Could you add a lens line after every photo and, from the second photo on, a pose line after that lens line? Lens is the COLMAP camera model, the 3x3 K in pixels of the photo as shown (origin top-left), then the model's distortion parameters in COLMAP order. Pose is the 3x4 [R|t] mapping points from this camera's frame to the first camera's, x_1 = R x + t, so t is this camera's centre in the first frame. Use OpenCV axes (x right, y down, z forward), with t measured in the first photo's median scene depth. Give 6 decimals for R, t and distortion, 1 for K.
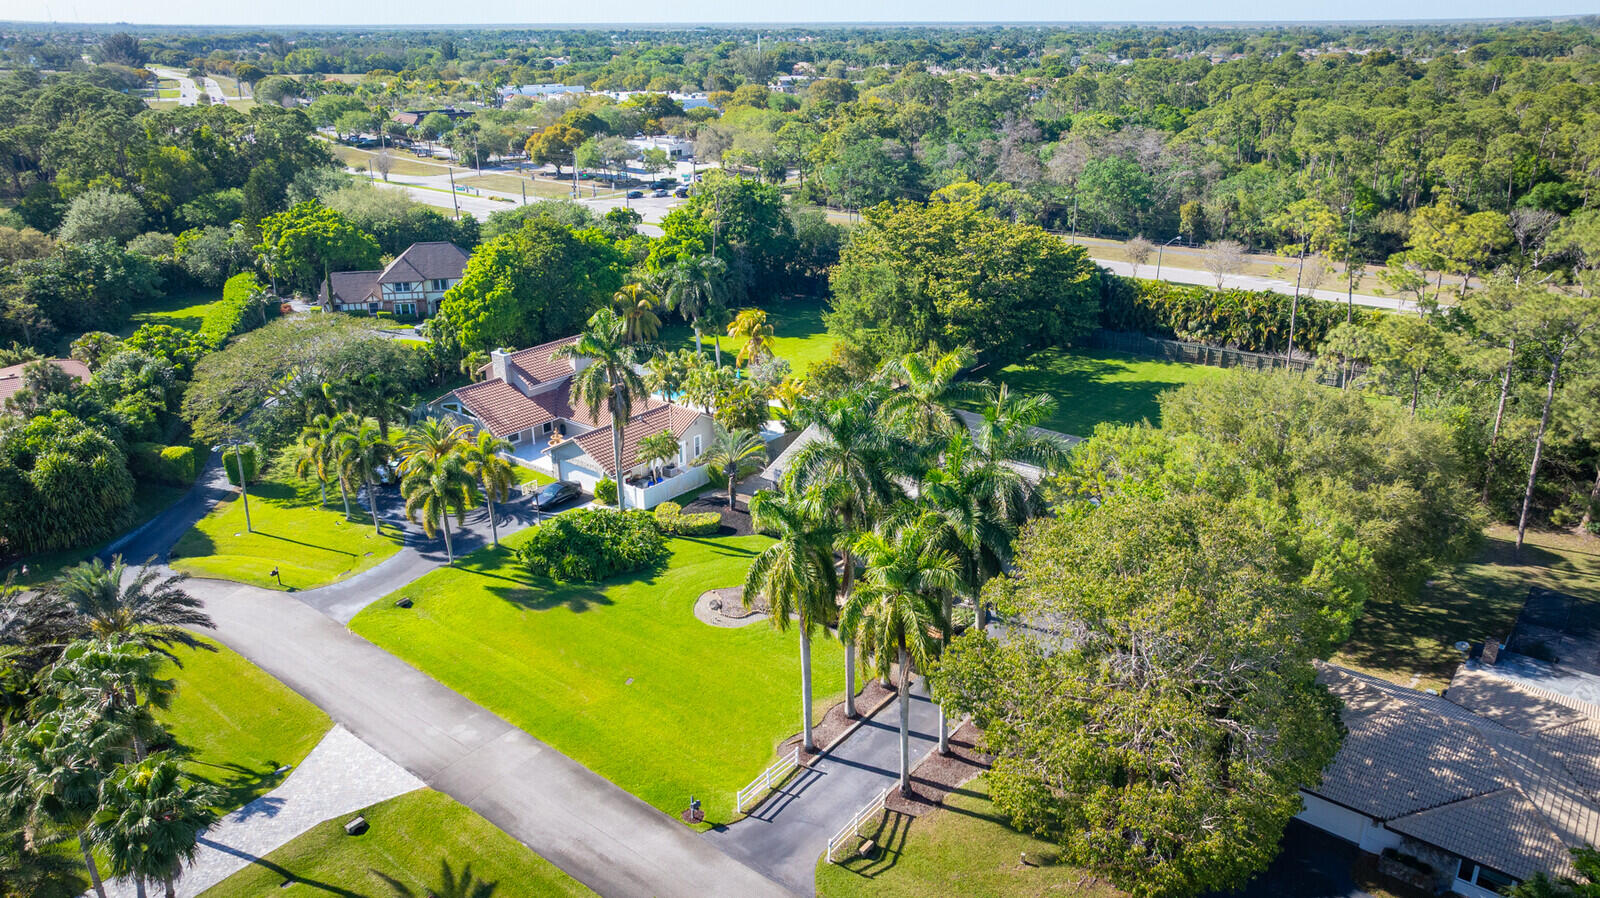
lens RADIAL K [[1117.7, 0, 799.3], [0, 1117.7, 457.5], [0, 0, 1]] dist [-0.016652, 0.004765]
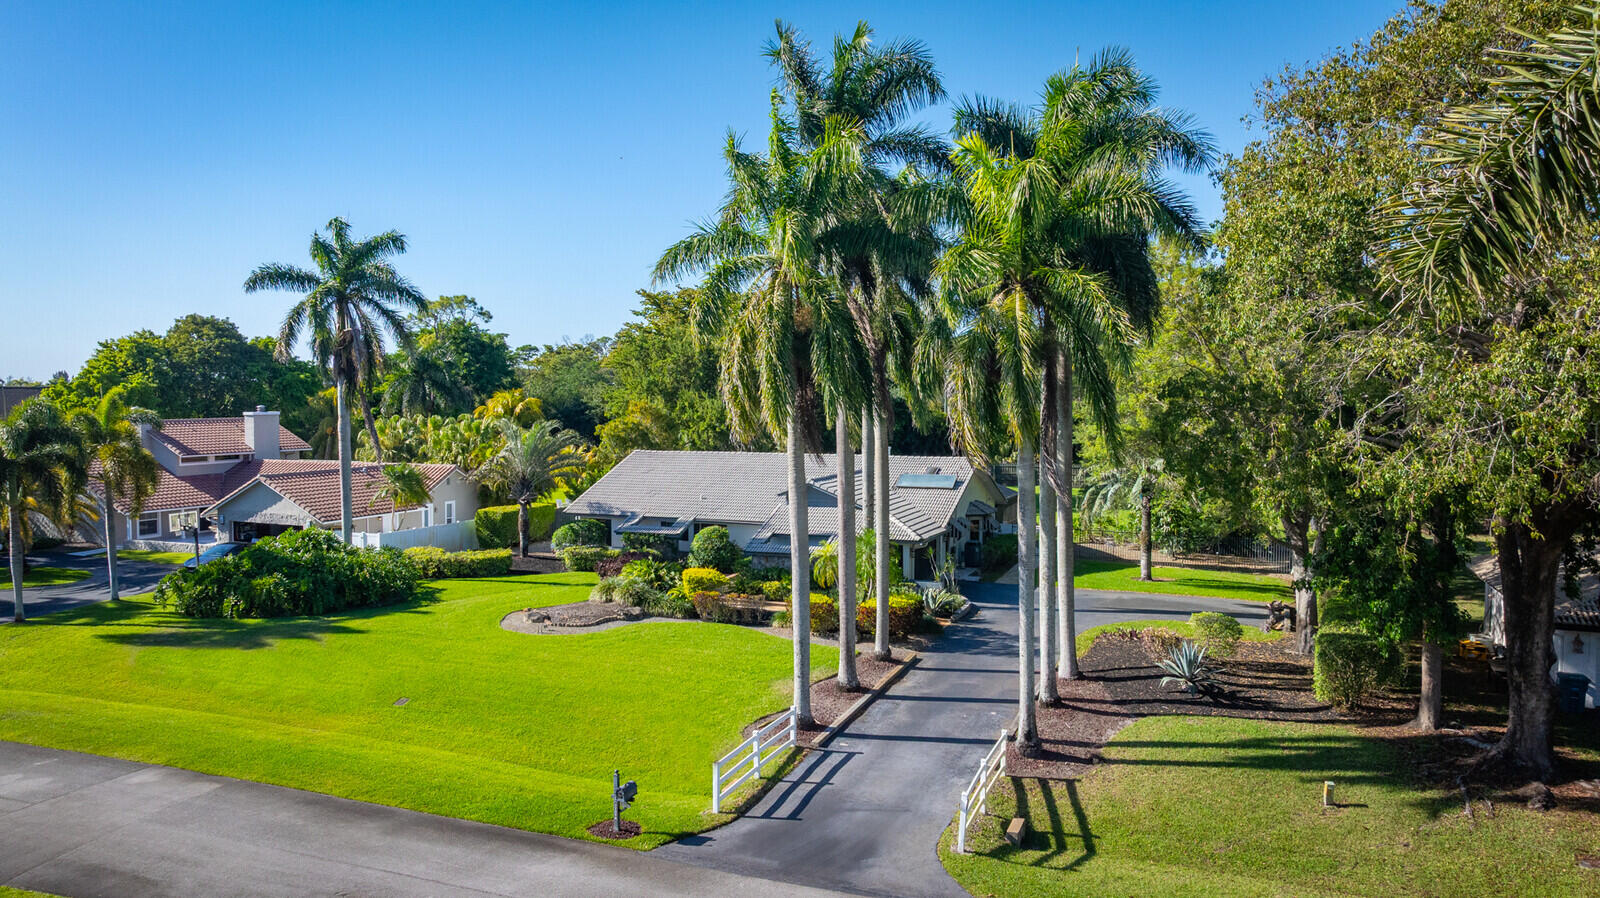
lens RADIAL K [[1117.7, 0, 799.3], [0, 1117.7, 457.5], [0, 0, 1]] dist [-0.016652, 0.004765]
pose [[0.956415, -0.012202, 0.291755, -0.105948], [0.103658, 0.948243, -0.300149, 0.224153], [-0.272993, 0.317310, 0.908179, 0.379527]]
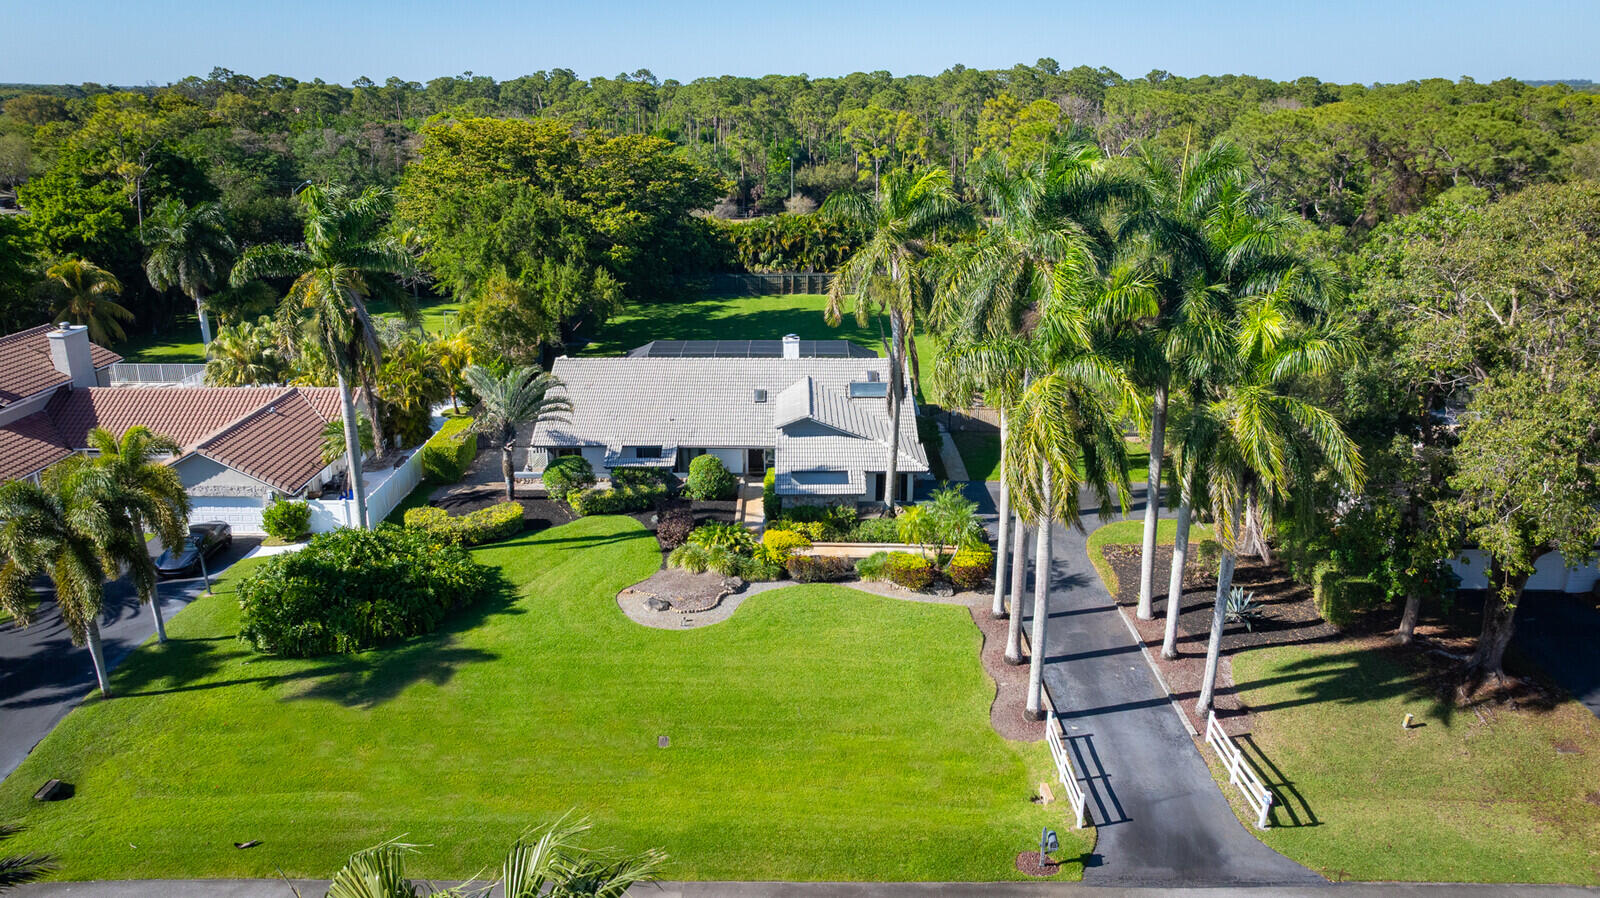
lens RADIAL K [[1117.7, 0, 799.3], [0, 1117.7, 457.5], [0, 0, 1]] dist [-0.016652, 0.004765]
pose [[0.778596, -0.193025, 0.597101, -0.347333], [0.225733, 0.973973, 0.020510, 0.052406], [-0.585520, 0.118816, 0.801904, 0.407171]]
